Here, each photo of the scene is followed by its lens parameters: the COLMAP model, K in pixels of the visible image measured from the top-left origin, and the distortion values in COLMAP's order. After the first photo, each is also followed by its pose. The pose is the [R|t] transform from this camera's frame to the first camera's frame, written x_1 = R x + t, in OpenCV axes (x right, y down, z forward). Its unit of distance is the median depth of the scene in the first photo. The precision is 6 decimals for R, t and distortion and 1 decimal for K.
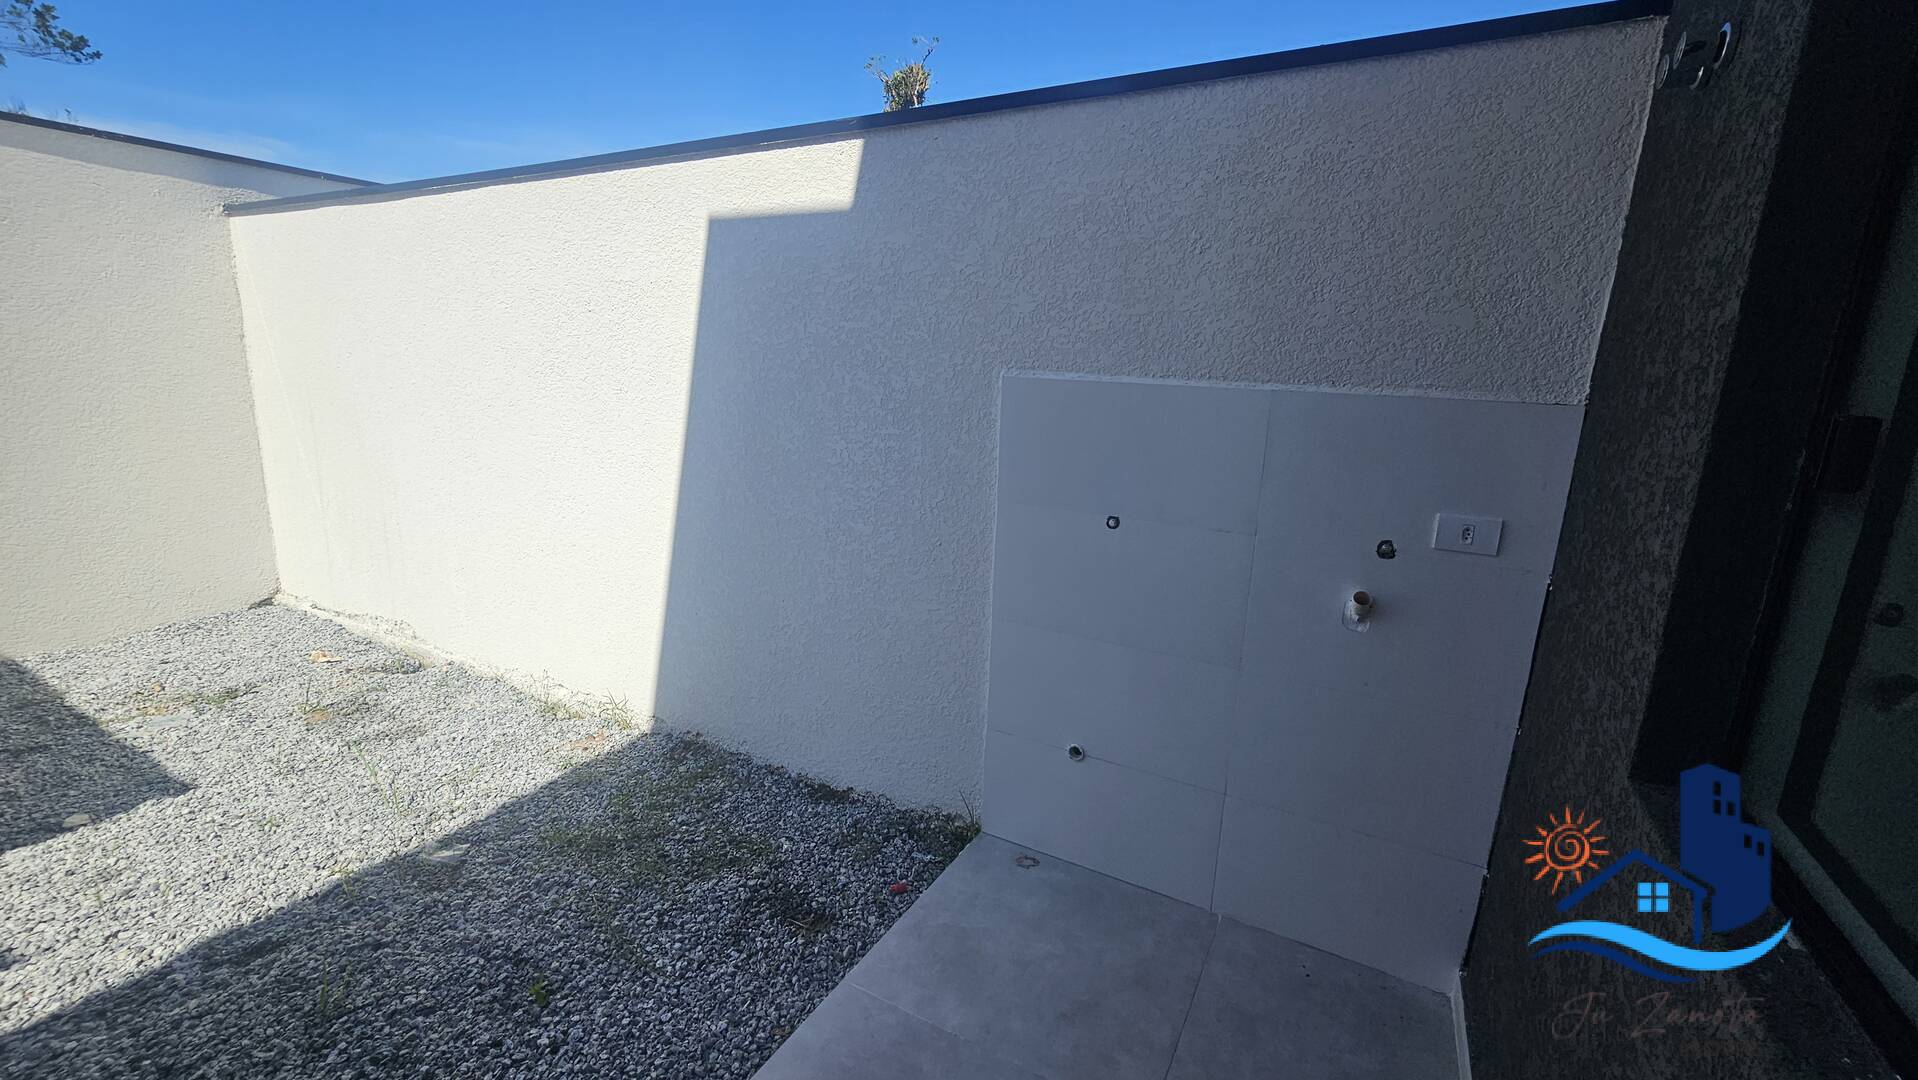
lens RADIAL K [[785.3, 0, 958.3], [0, 785.3, 539.2], [0, 0, 1]] dist [-0.002998, 0.000135]
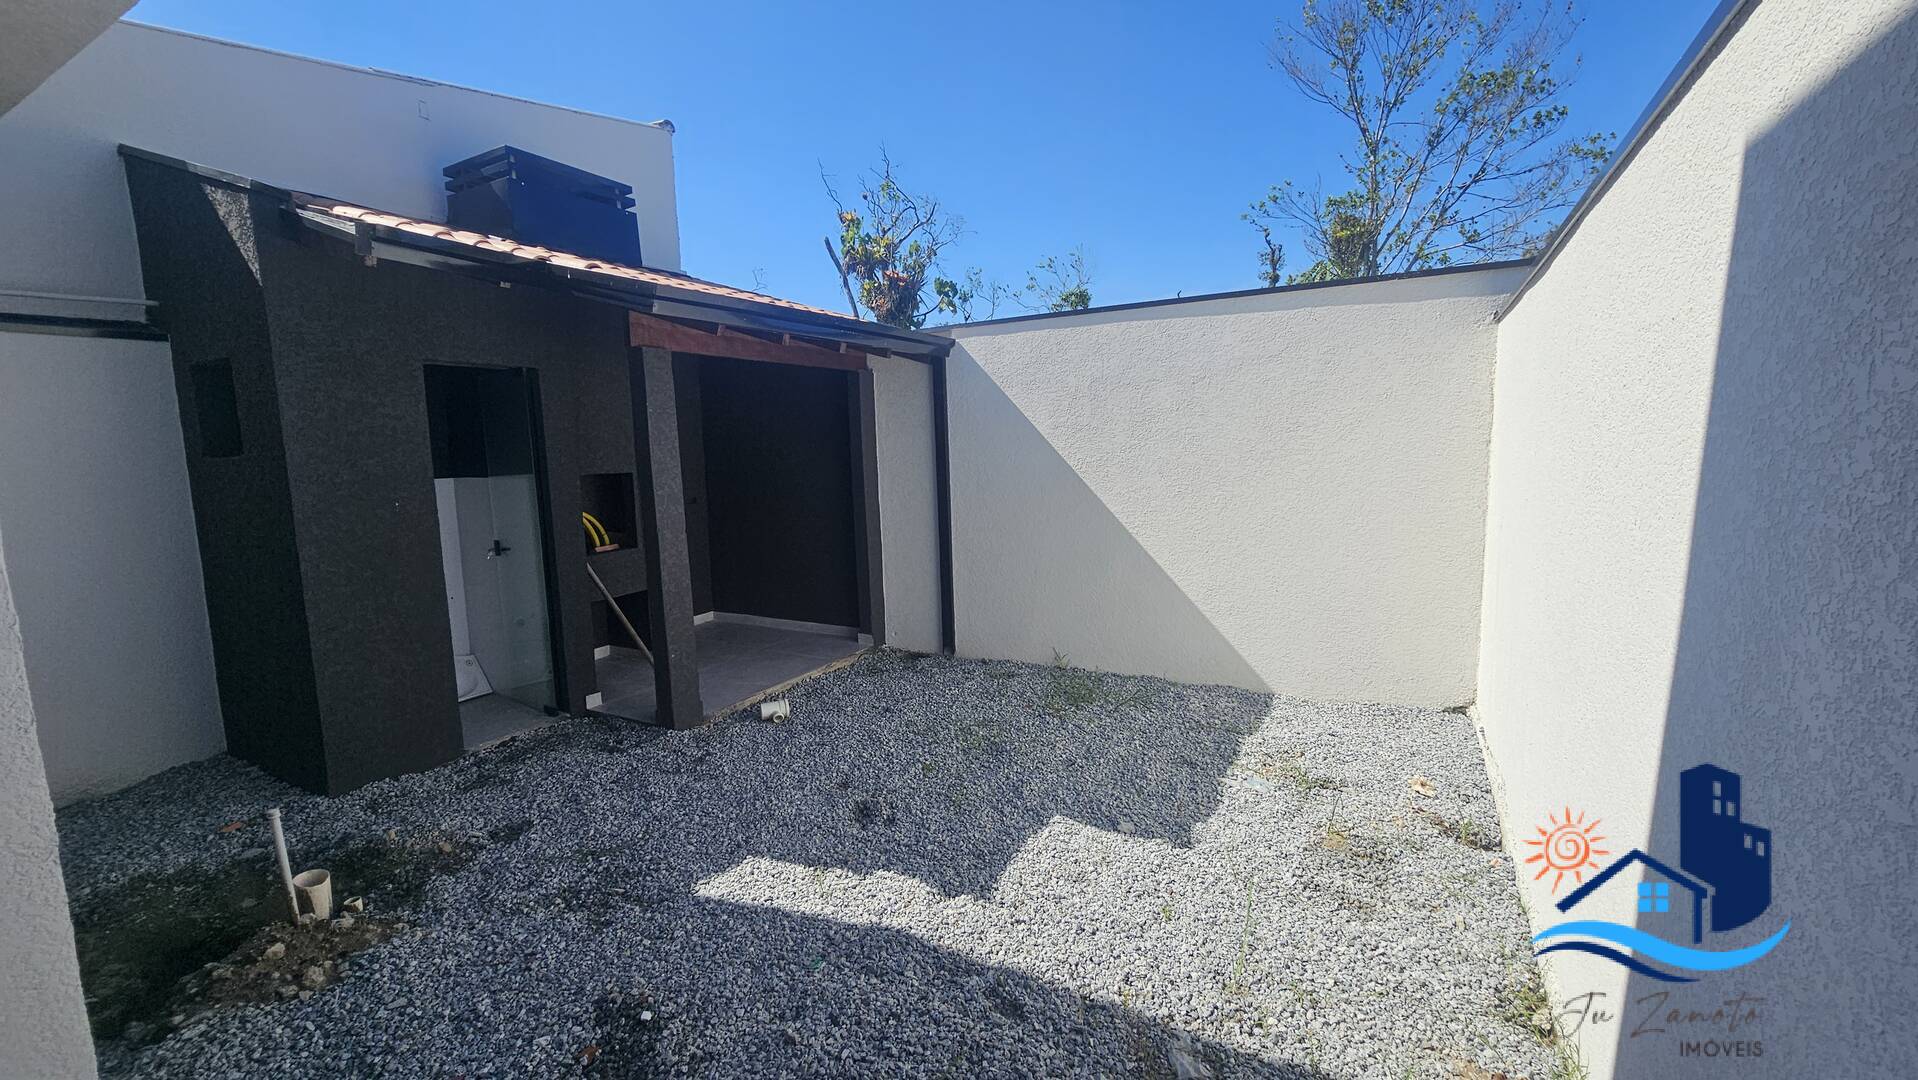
lens RADIAL K [[785.3, 0, 962.6], [0, 785.3, 536.6], [0, 0, 1]] dist [-0.002998, 0.000135]
pose [[0.001324, 0.075457, -0.997148, 0.098384], [-0.191452, 0.978723, 0.073808, -0.119189], [0.981501, 0.190808, 0.015743, 0.481487]]
